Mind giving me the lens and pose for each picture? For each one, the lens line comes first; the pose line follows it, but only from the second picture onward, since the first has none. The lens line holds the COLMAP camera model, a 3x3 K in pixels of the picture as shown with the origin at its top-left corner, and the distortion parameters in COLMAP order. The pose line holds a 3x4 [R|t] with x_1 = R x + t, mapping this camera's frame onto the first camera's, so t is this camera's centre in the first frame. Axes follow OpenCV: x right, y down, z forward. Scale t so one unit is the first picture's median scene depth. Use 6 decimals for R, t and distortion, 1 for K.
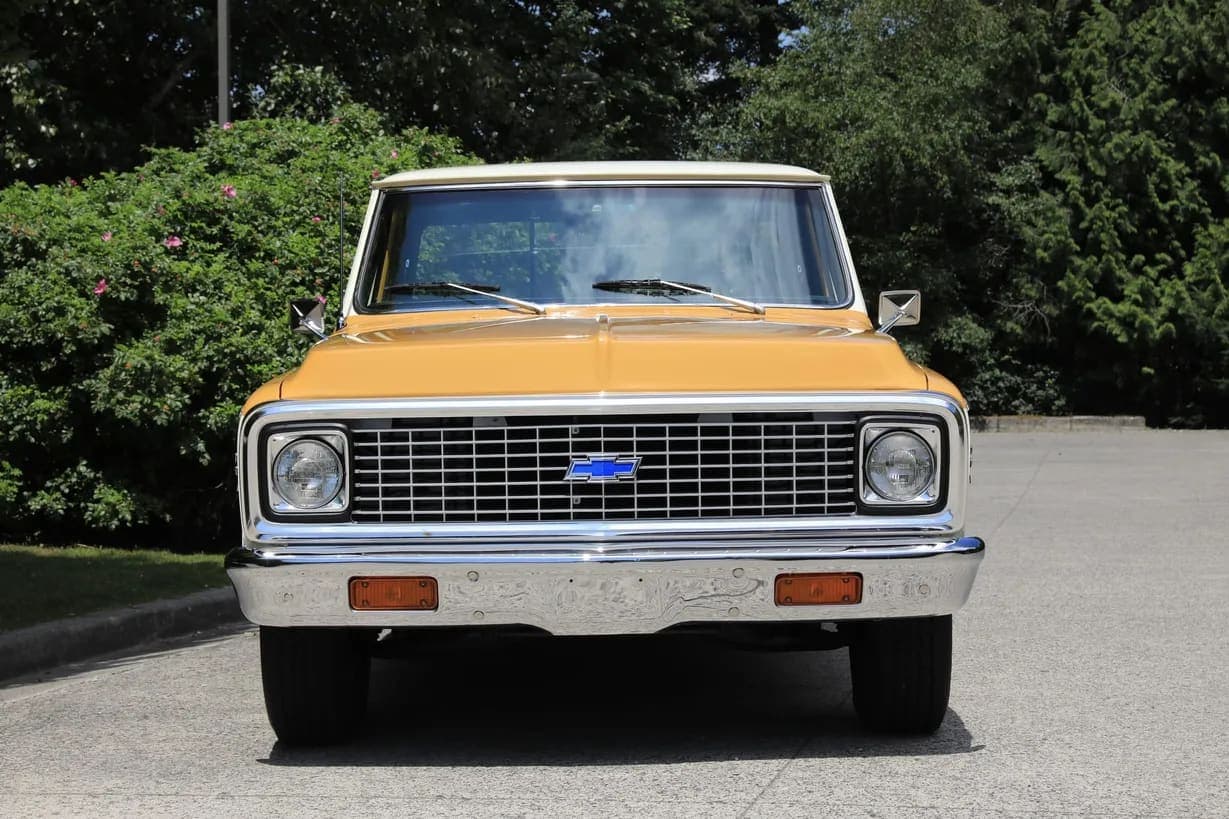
lens RADIAL K [[2320.4, 0, 614.5], [0, 2320.4, 409.5], [0, 0, 1]] dist [0.157953, 0.399297]
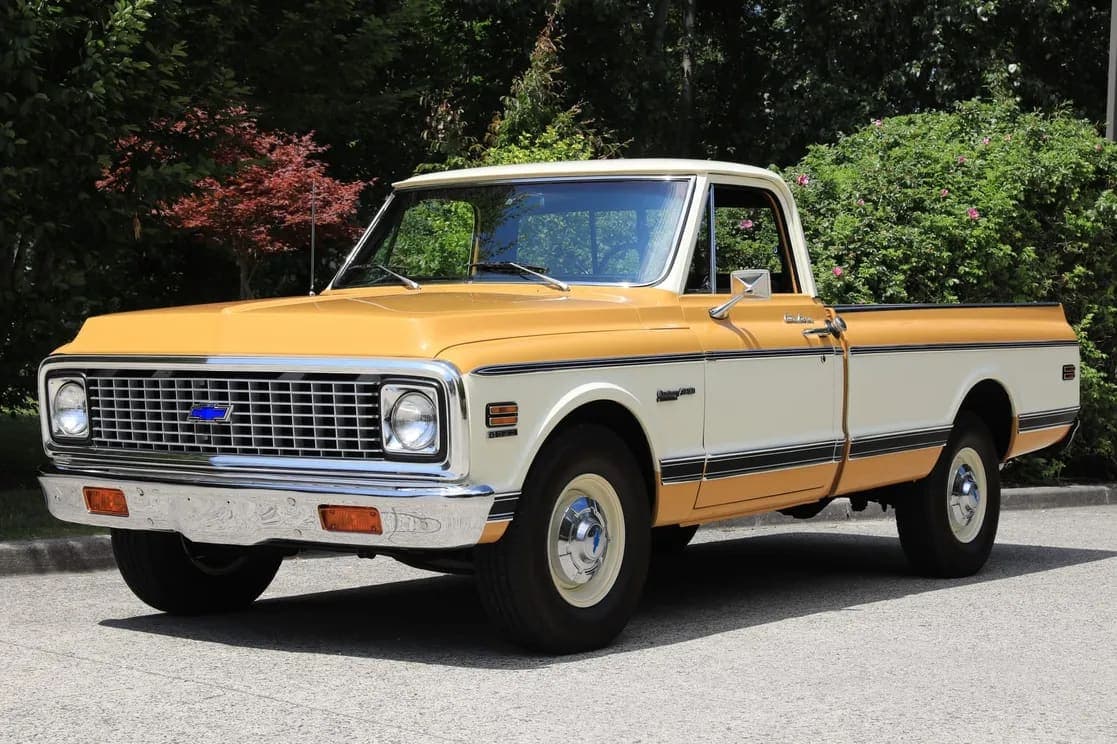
lens RADIAL K [[2004.8, 0, 558.5], [0, 2004.8, 372.0], [0, 0, 1]] dist [0.158924, -0.022924]
pose [[0.819203, 0.028106, -0.572814, 0.770877], [-0.024185, 0.999603, 0.014459, -0.017409], [0.572993, 0.002008, 0.819558, 0.200053]]
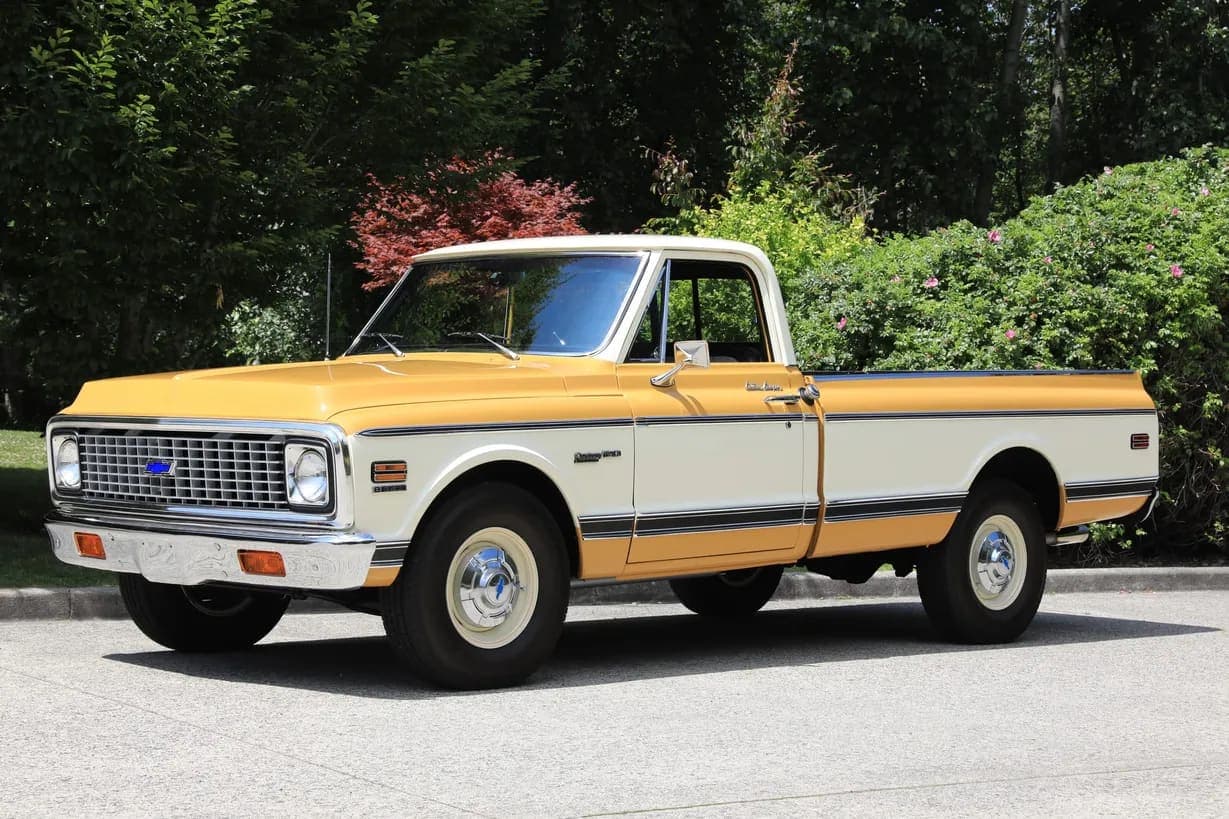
lens RADIAL K [[2320.4, 0, 614.5], [0, 2320.4, 409.5], [0, 0, 1]] dist [0.157953, 0.399297]
pose [[0.707204, 0.028105, -0.706451, 1.199240], [-0.031657, 0.999466, 0.008071, -0.030894], [0.706301, 0.016656, 0.707716, 0.168066]]
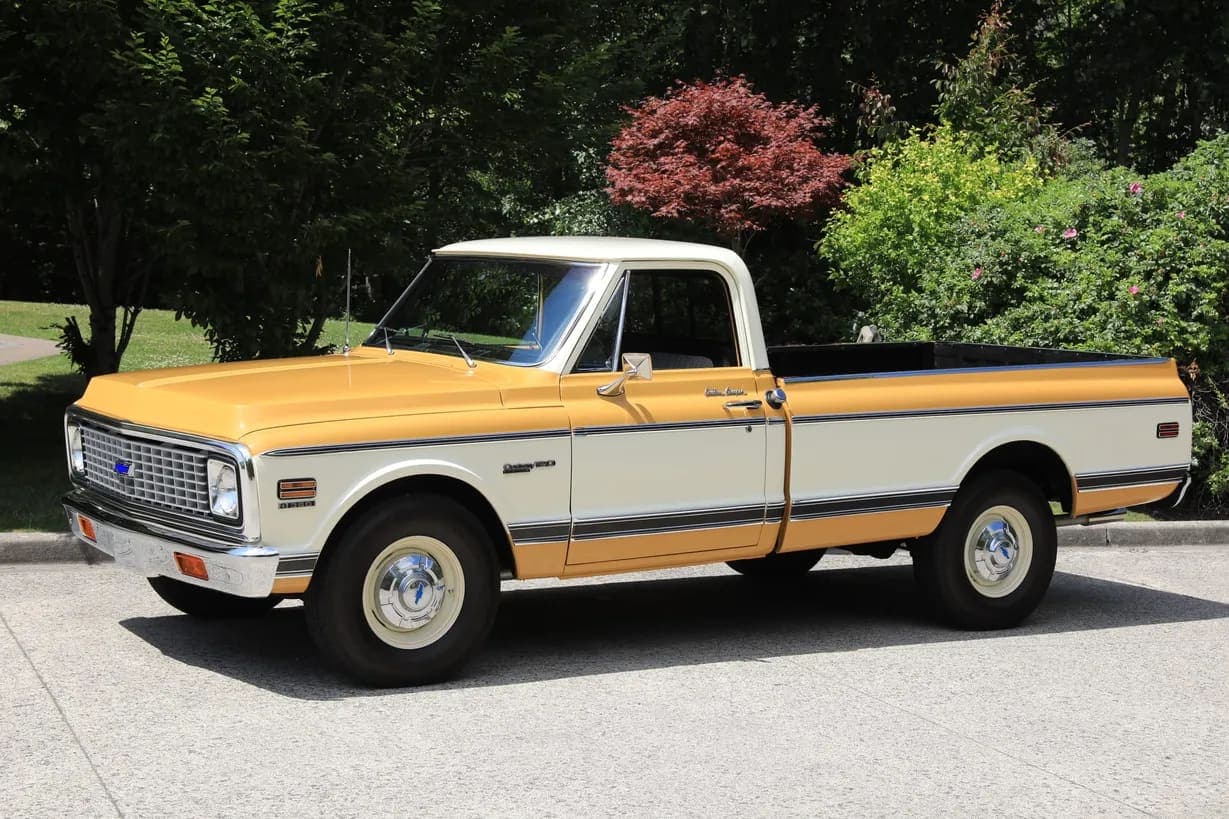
lens RADIAL K [[2095.0, 0, 616.6], [0, 2095.0, 424.6], [0, 0, 1]] dist [0.152024, 0.095032]
pose [[0.564768, 0.102143, -0.818904, 1.326695], [-0.045574, 0.994657, 0.092633, -0.148496], [0.823990, -0.014995, 0.566406, 0.458132]]
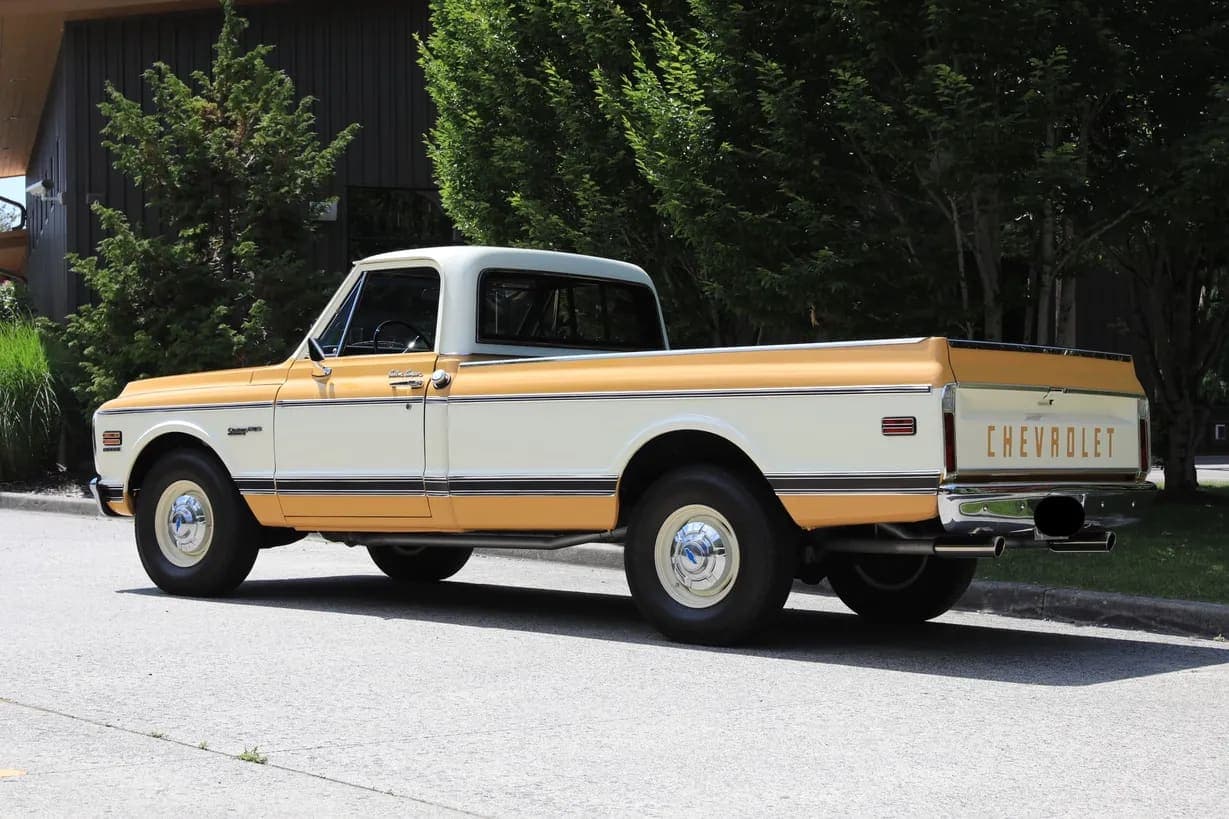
lens RADIAL K [[2161.5, 0, 614.5], [0, 2161.5, 409.5], [0, 0, 1]] dist [0.169097, 0.127725]
pose [[-0.612947, 0.000179, -0.790124, 1.391427], [-0.009122, 0.999932, 0.007304, -0.022719], [0.790071, 0.011684, -0.612903, 2.542997]]
